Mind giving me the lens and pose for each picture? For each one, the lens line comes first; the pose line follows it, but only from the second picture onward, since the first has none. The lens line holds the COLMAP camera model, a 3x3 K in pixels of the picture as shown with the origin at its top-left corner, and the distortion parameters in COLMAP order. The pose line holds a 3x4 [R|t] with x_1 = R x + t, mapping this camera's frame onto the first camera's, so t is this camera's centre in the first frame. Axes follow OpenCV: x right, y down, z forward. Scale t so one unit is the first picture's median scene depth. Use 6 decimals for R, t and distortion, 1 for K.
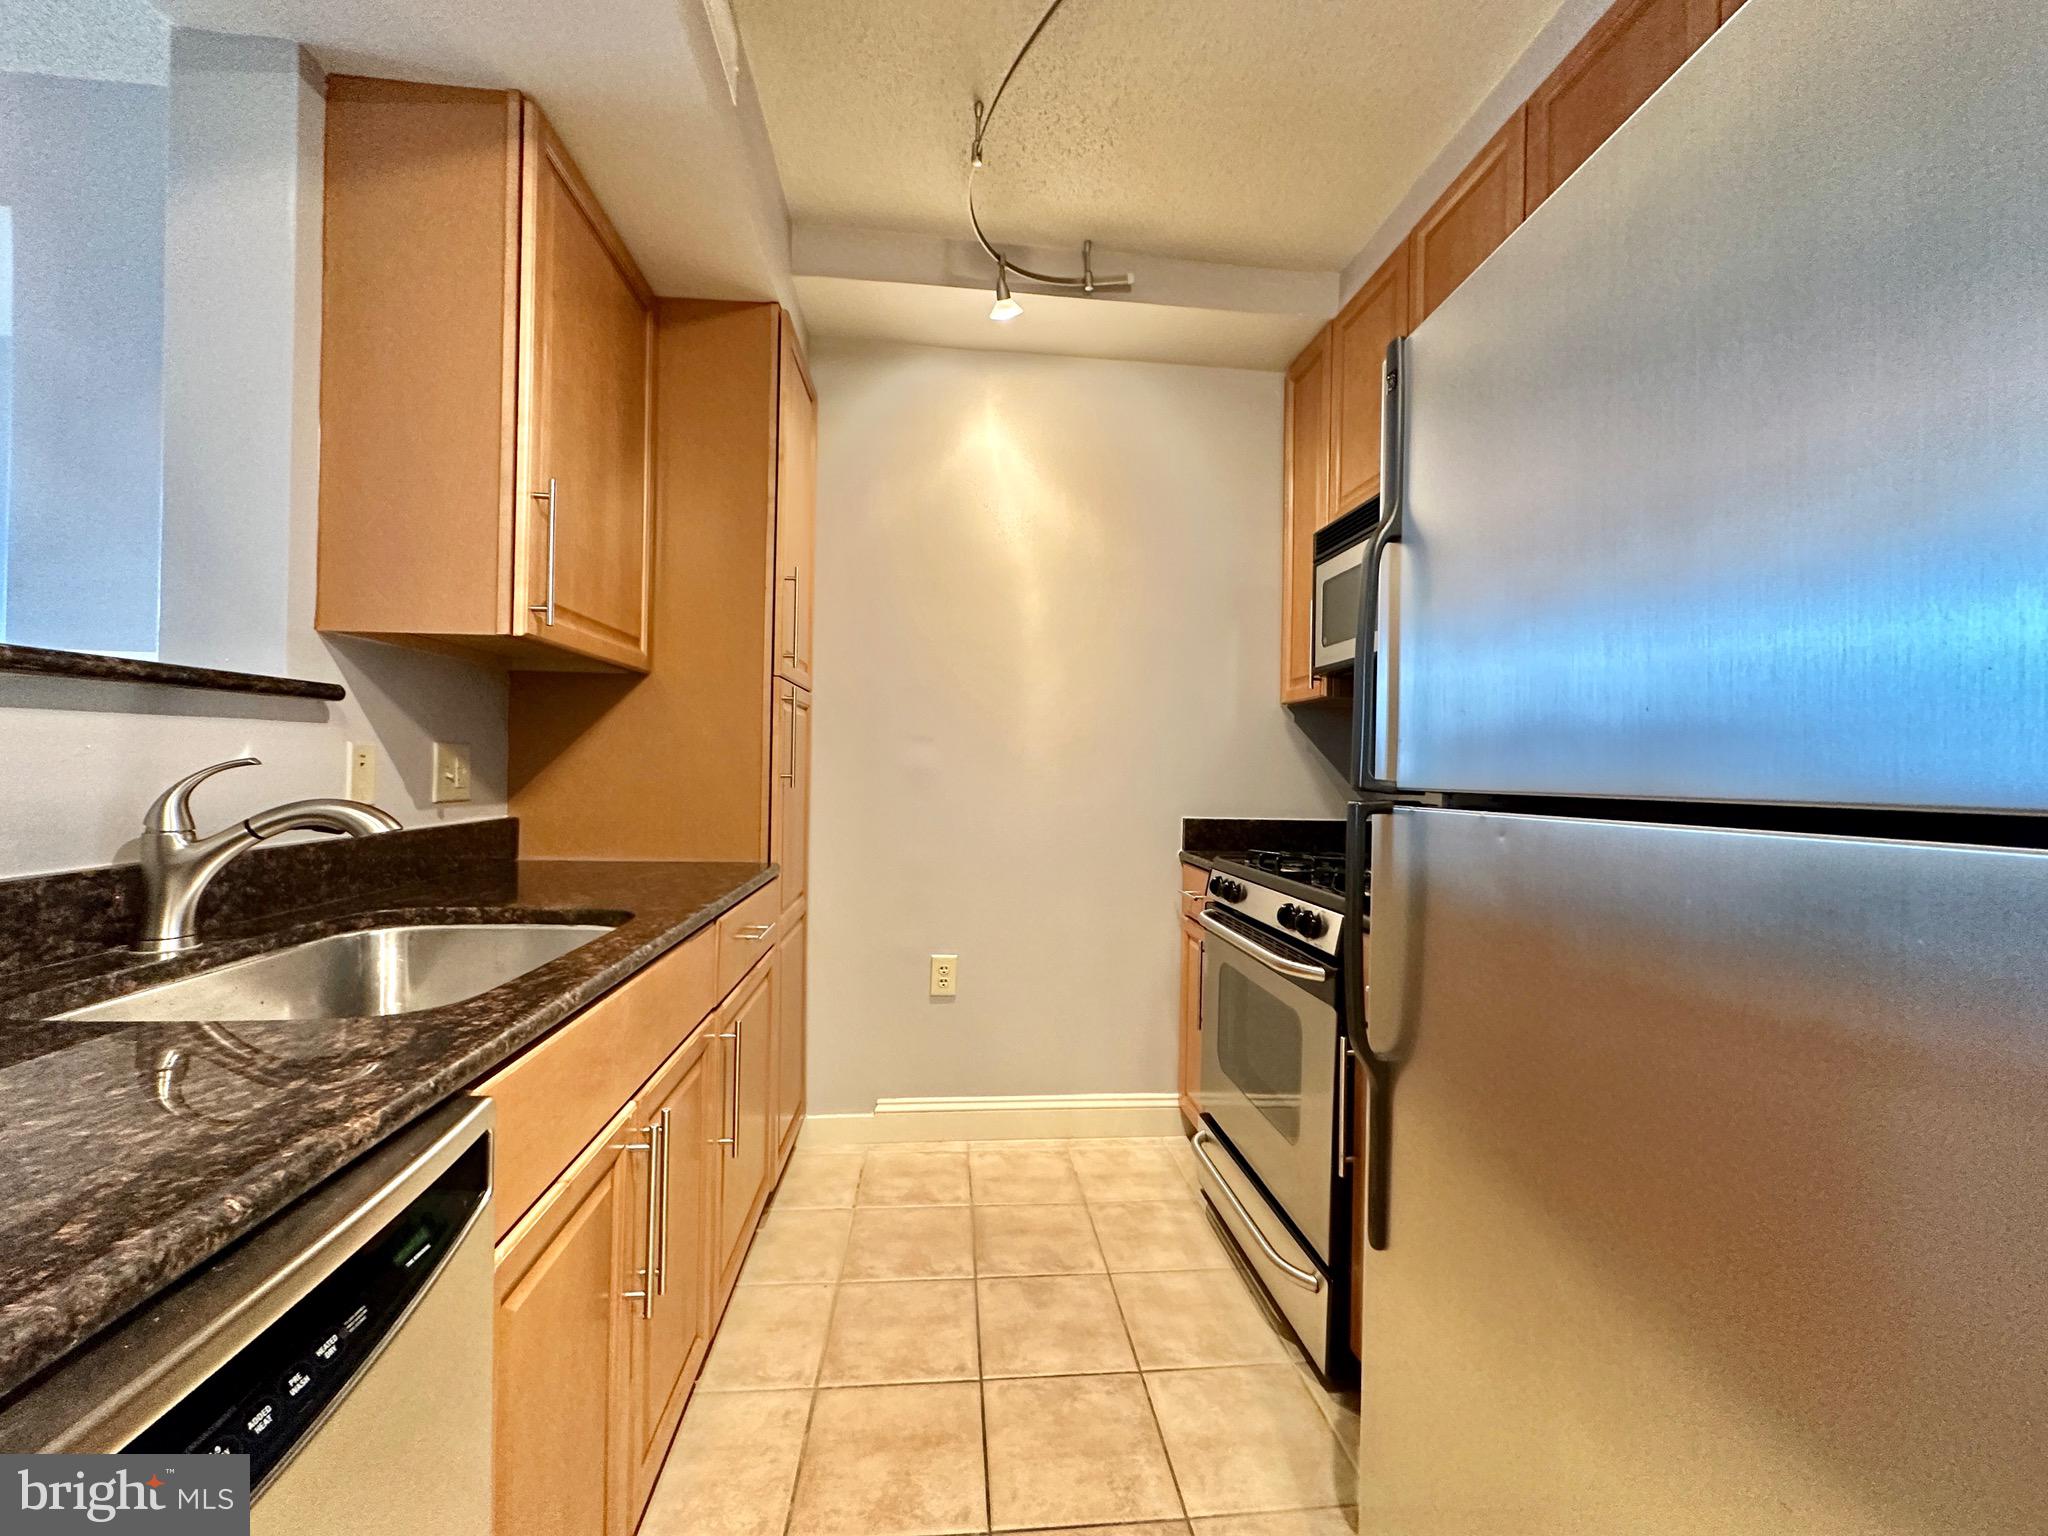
lens RADIAL K [[816.8, 0, 1024.5], [0, 816.8, 762.8], [0, 0, 1]] dist [-0.001084, 0.000200]
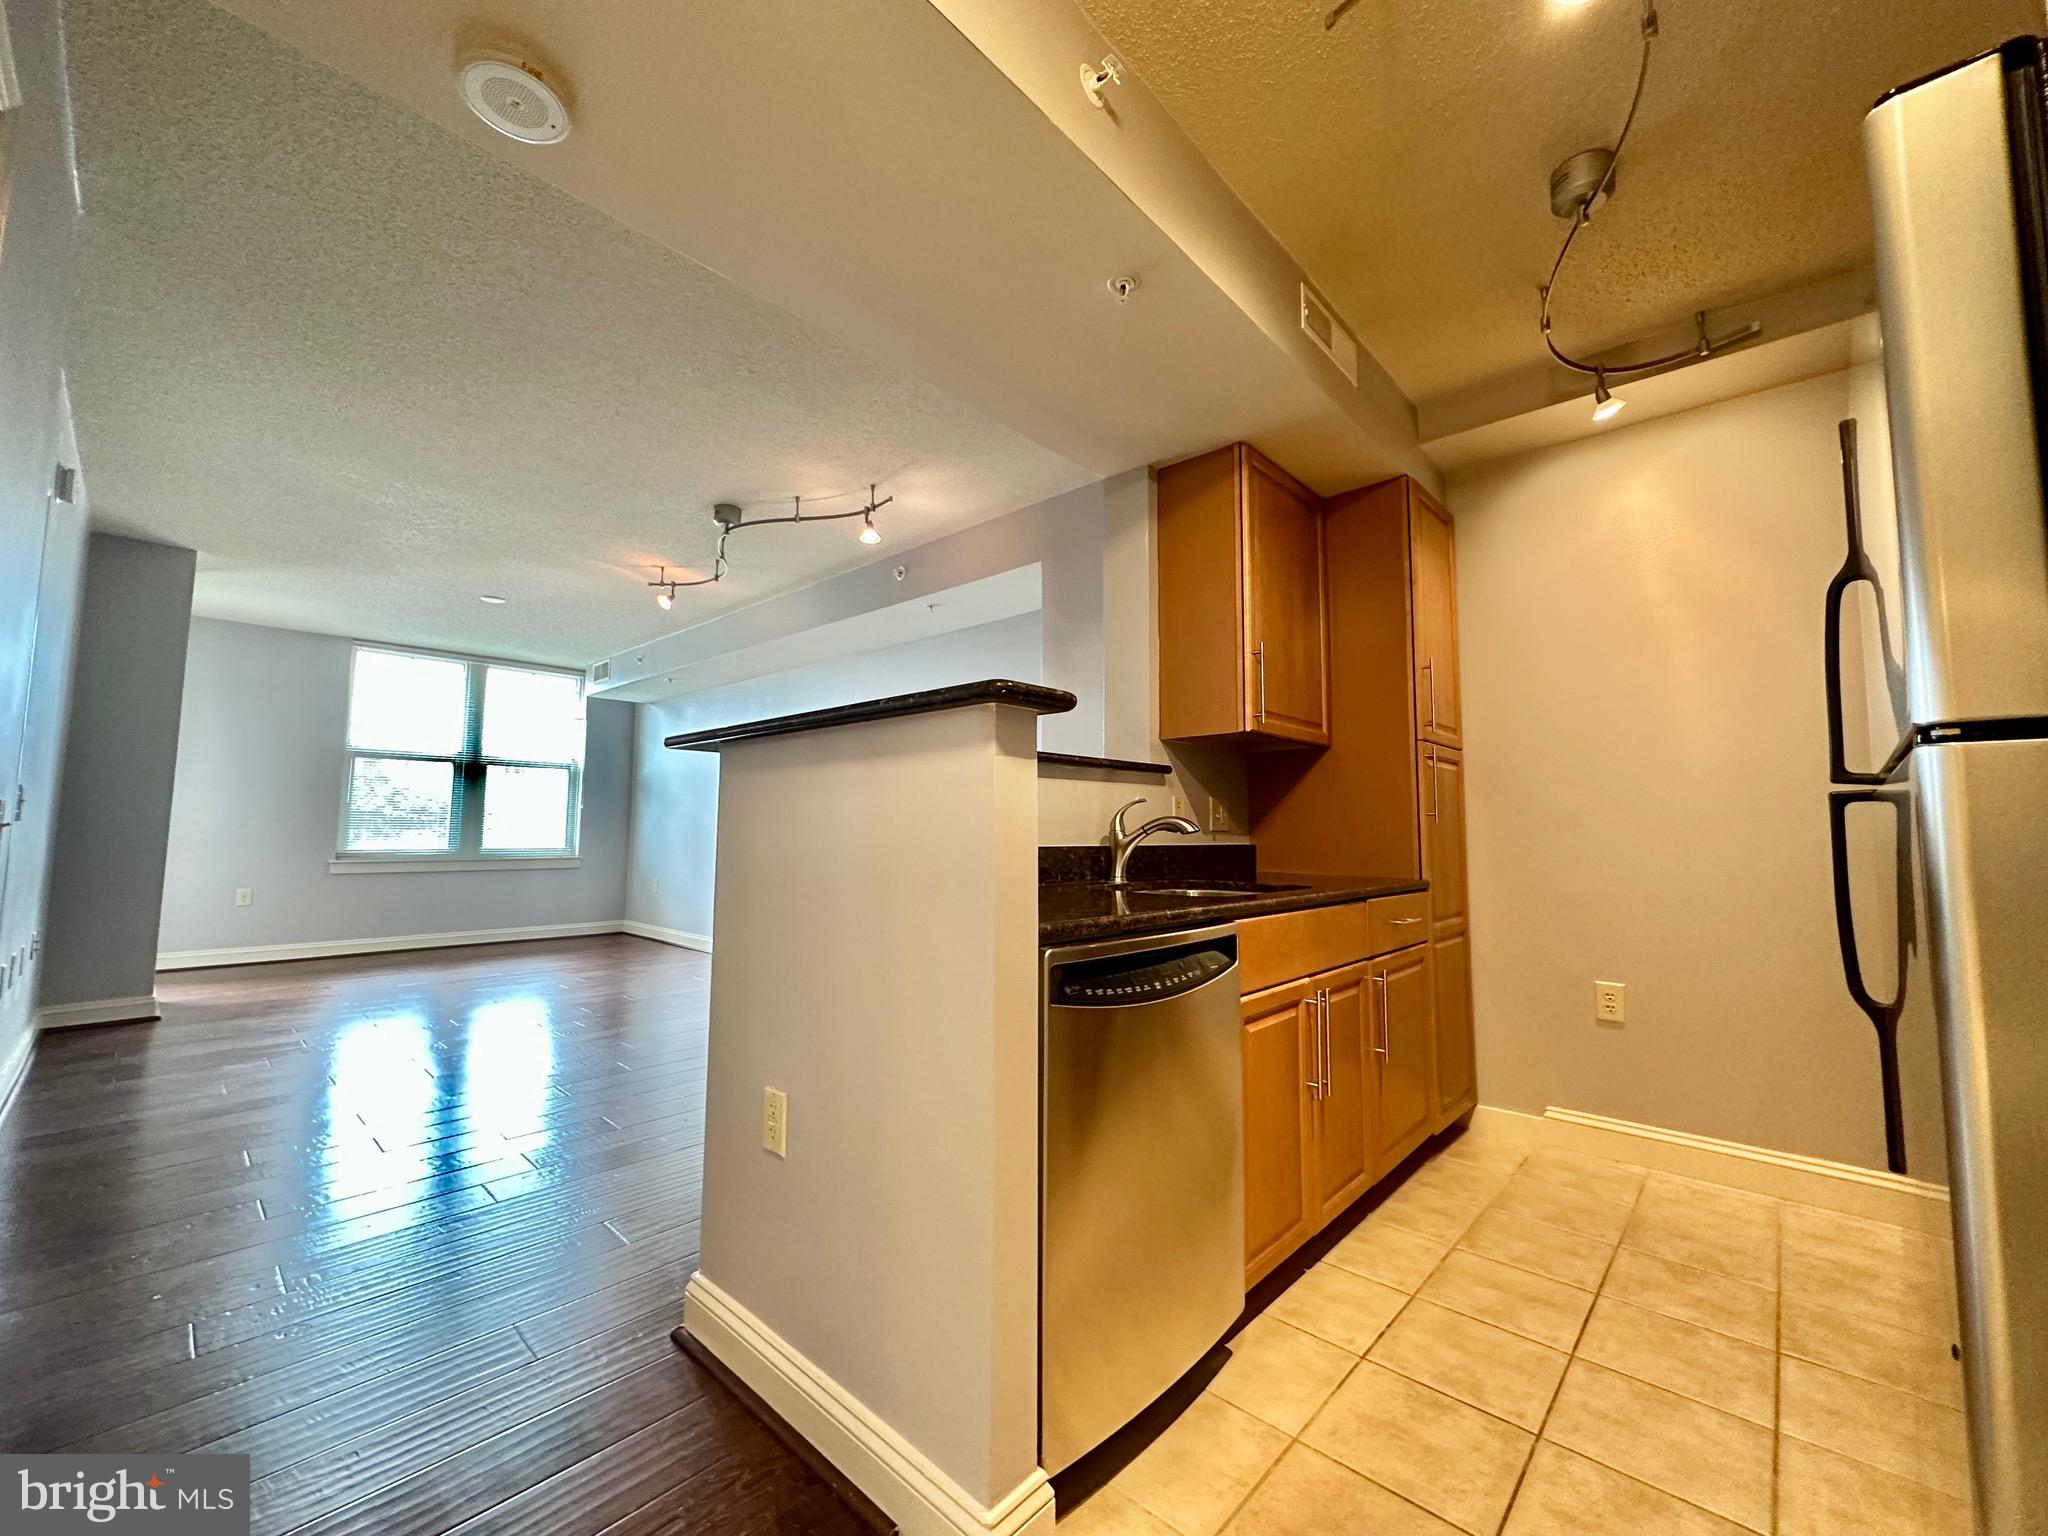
lens RADIAL K [[816.8, 0, 1024.5], [0, 816.8, 762.8], [0, 0, 1]] dist [-0.001084, 0.000200]
pose [[0.664832, -0.077515, -0.742960, 0.318493], [0.006613, 0.995173, -0.097911, 0.071717], [0.746964, 0.060181, 0.662135, -0.459947]]
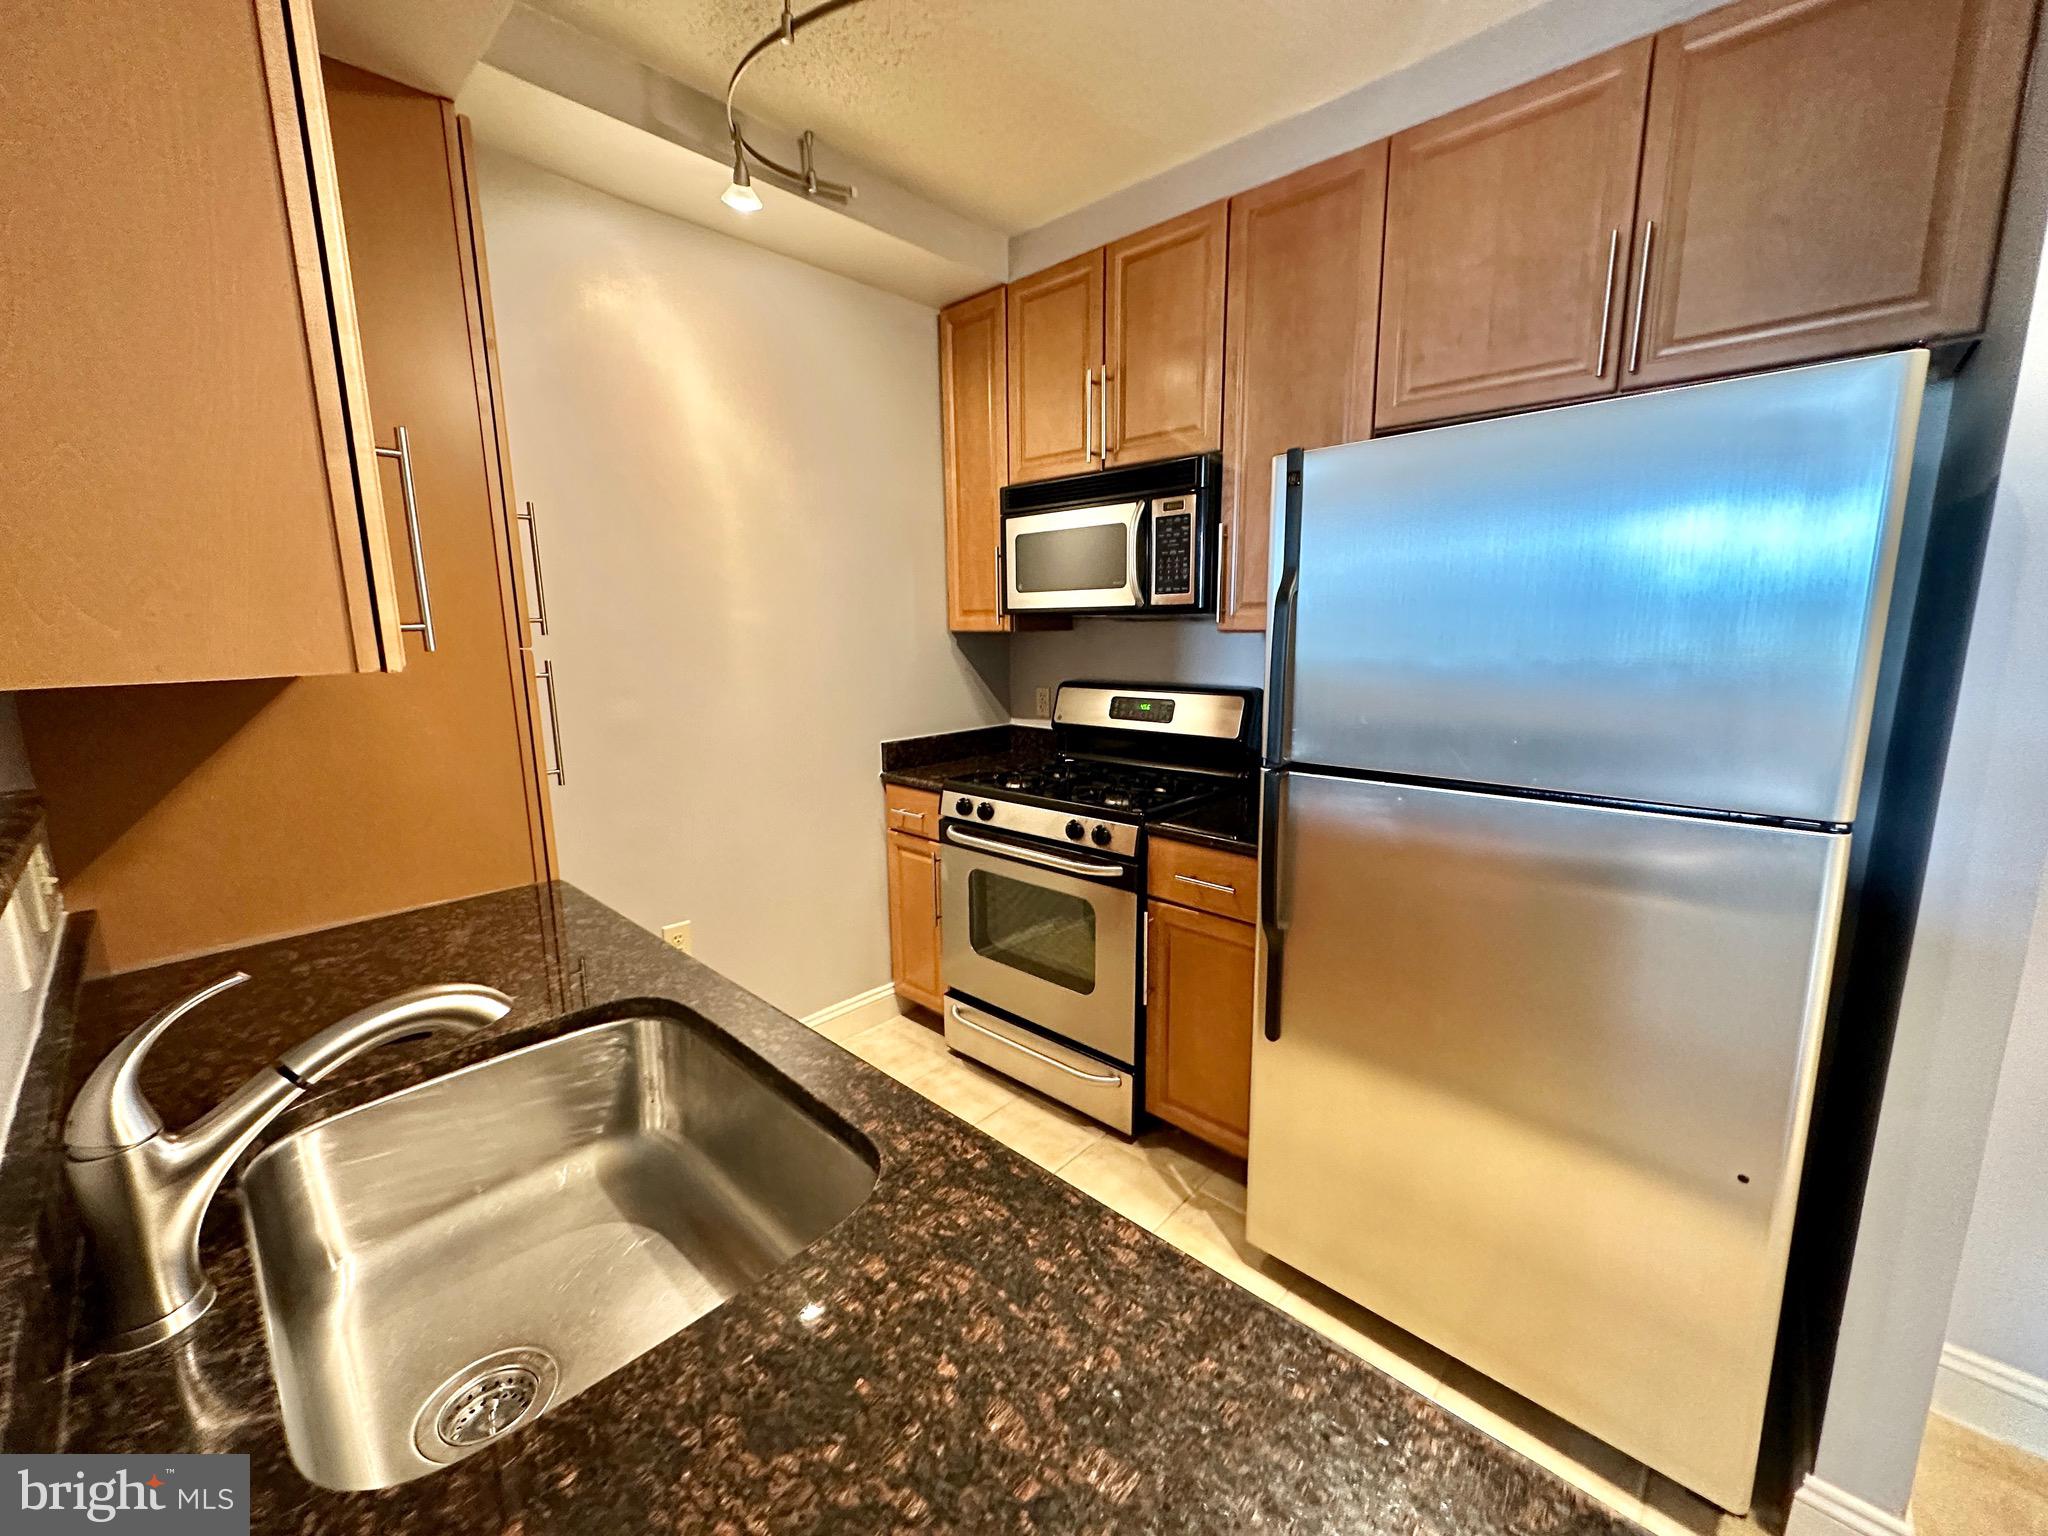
lens RADIAL K [[816.8, 0, 1024.5], [0, 816.8, 762.8], [0, 0, 1]] dist [-0.001084, 0.000200]
pose [[0.750028, -0.142436, 0.645887, -0.560561], [0.021776, 0.981325, 0.191122, -0.165765], [-0.661047, -0.129282, 0.739123, 0.121931]]
